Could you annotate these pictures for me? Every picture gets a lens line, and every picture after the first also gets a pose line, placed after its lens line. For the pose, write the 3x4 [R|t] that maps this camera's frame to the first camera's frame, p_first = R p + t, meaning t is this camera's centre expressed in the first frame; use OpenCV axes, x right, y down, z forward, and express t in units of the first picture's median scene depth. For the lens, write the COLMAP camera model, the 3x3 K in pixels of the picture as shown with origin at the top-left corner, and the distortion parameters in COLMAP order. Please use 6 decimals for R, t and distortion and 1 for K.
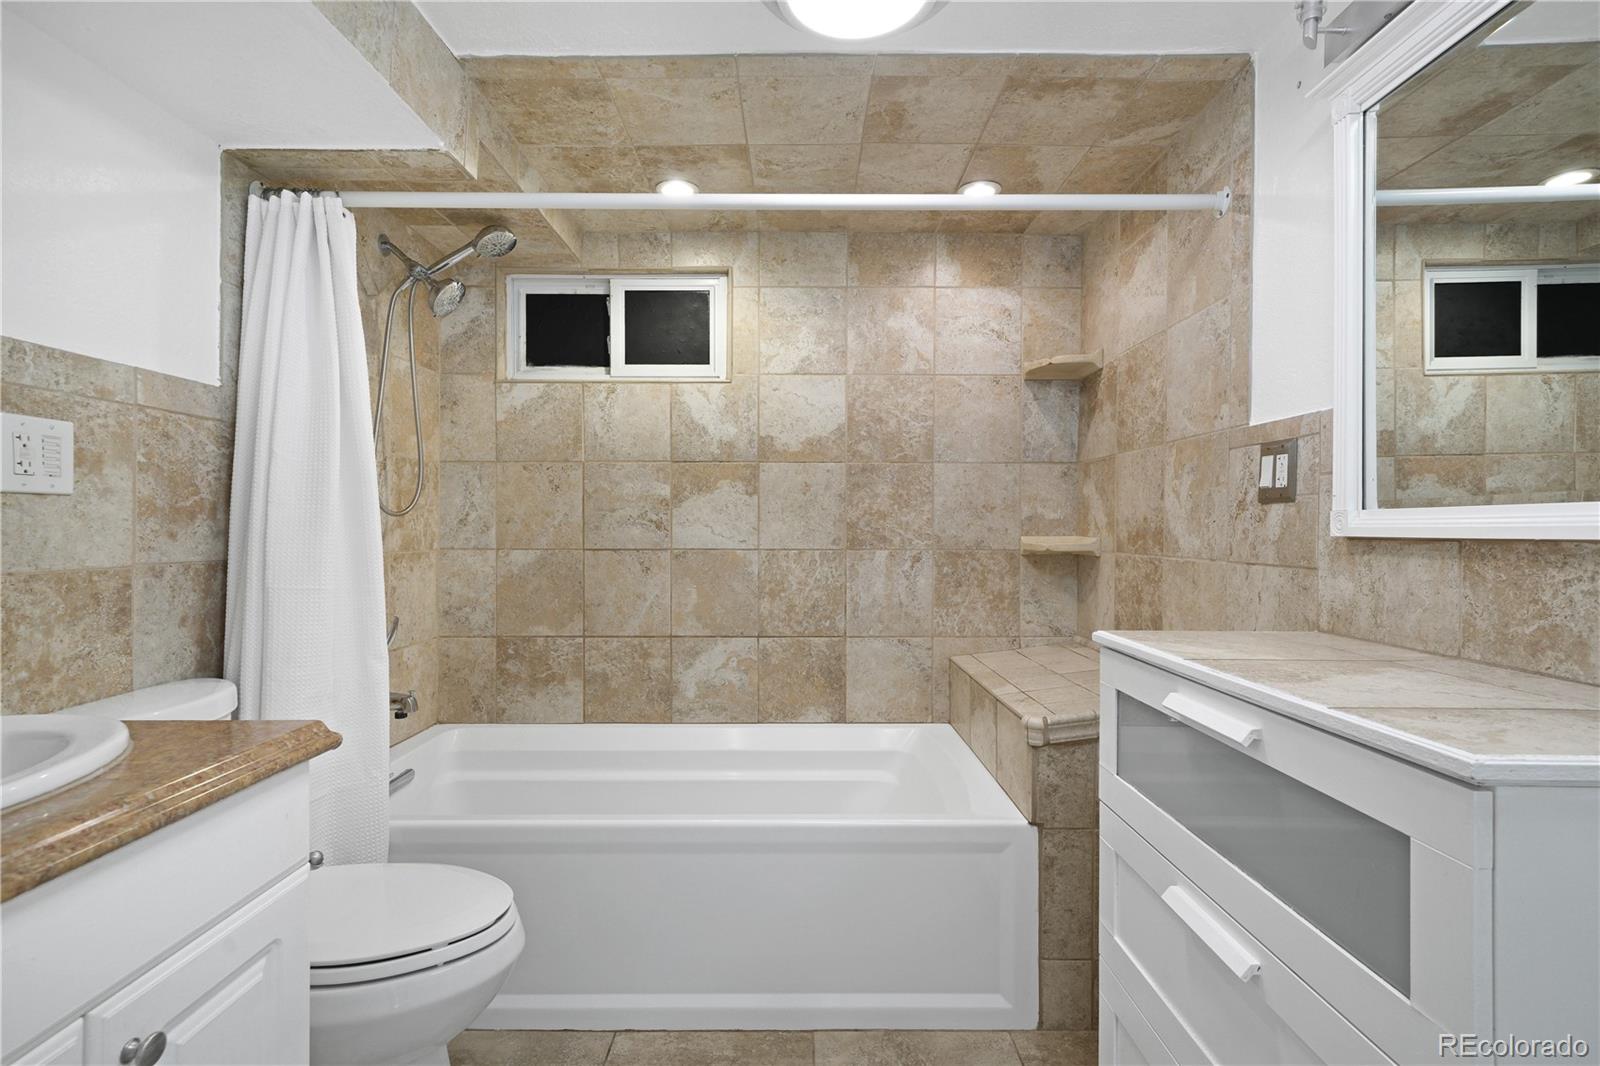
lens RADIAL K [[766.5, 0, 800.0], [0, 766.5, 533.0], [0, 0, 1]] dist [0.004403, 0.000926]
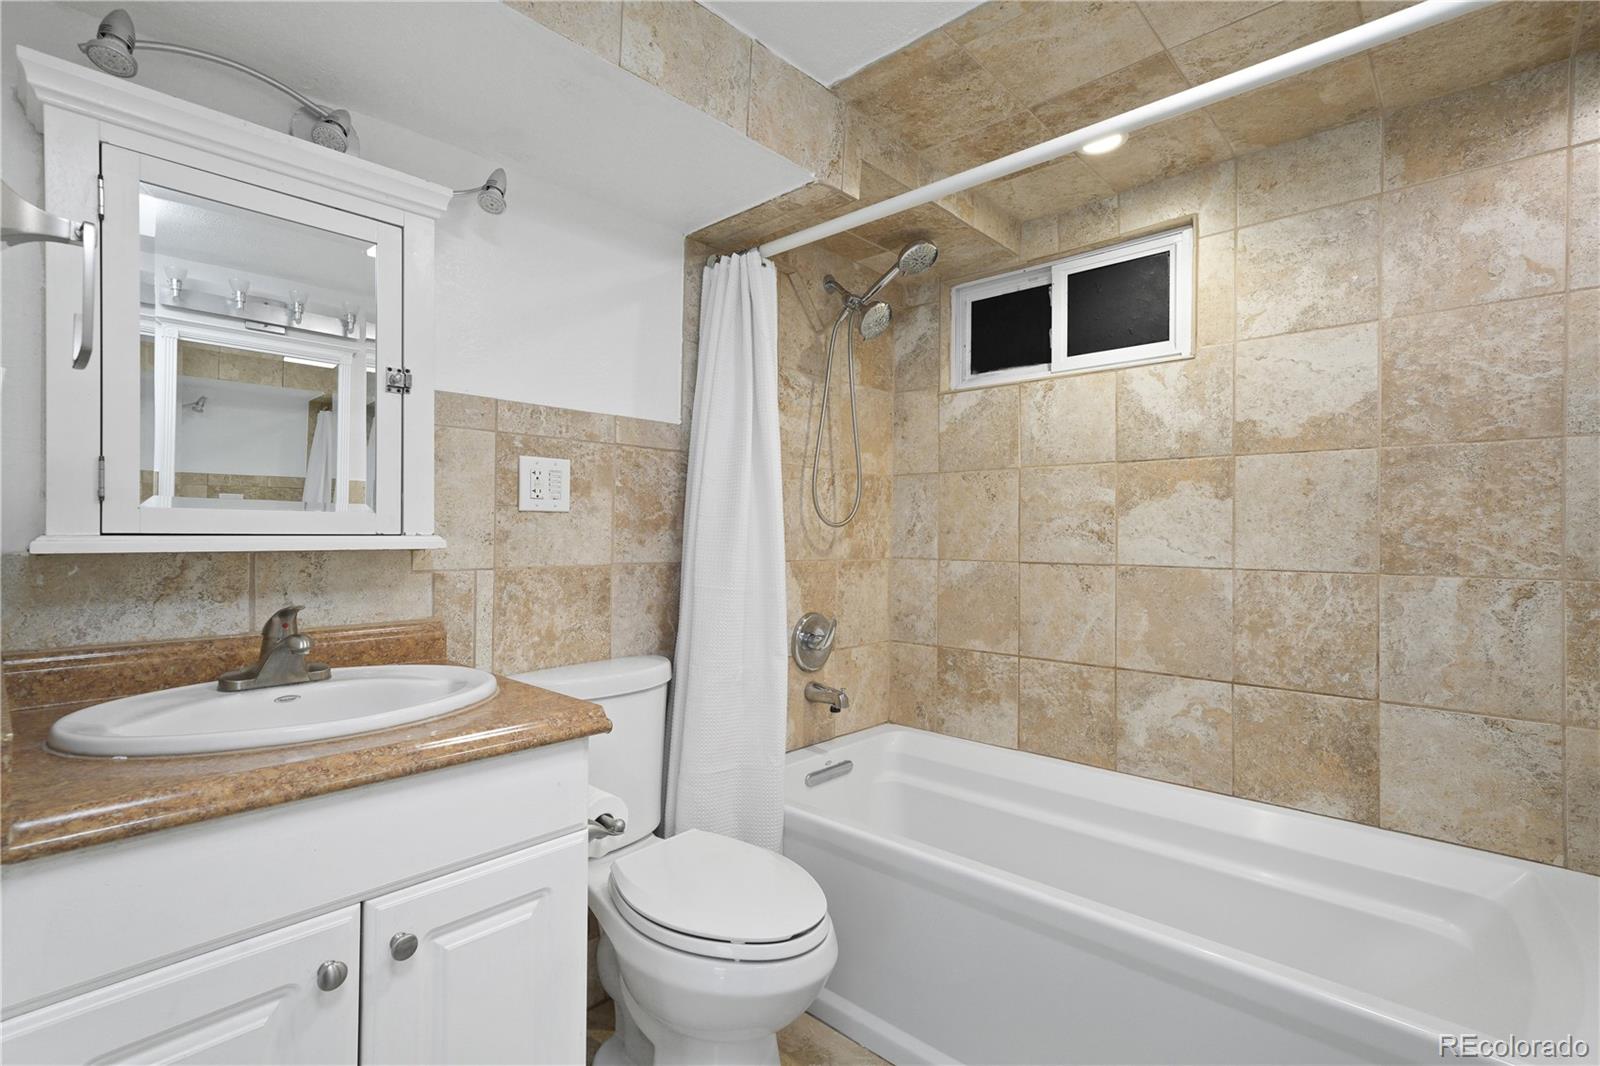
lens RADIAL K [[748.9, 0, 796.2], [0, 748.9, 528.0], [0, 0, 1]] dist [0.011775, 0.001019]
pose [[0.733134, -0.002034, -0.680081, 0.138426], [-0.012111, 0.999798, -0.016046, -0.002260], [0.679977, 0.020001, 0.732961, 0.149066]]
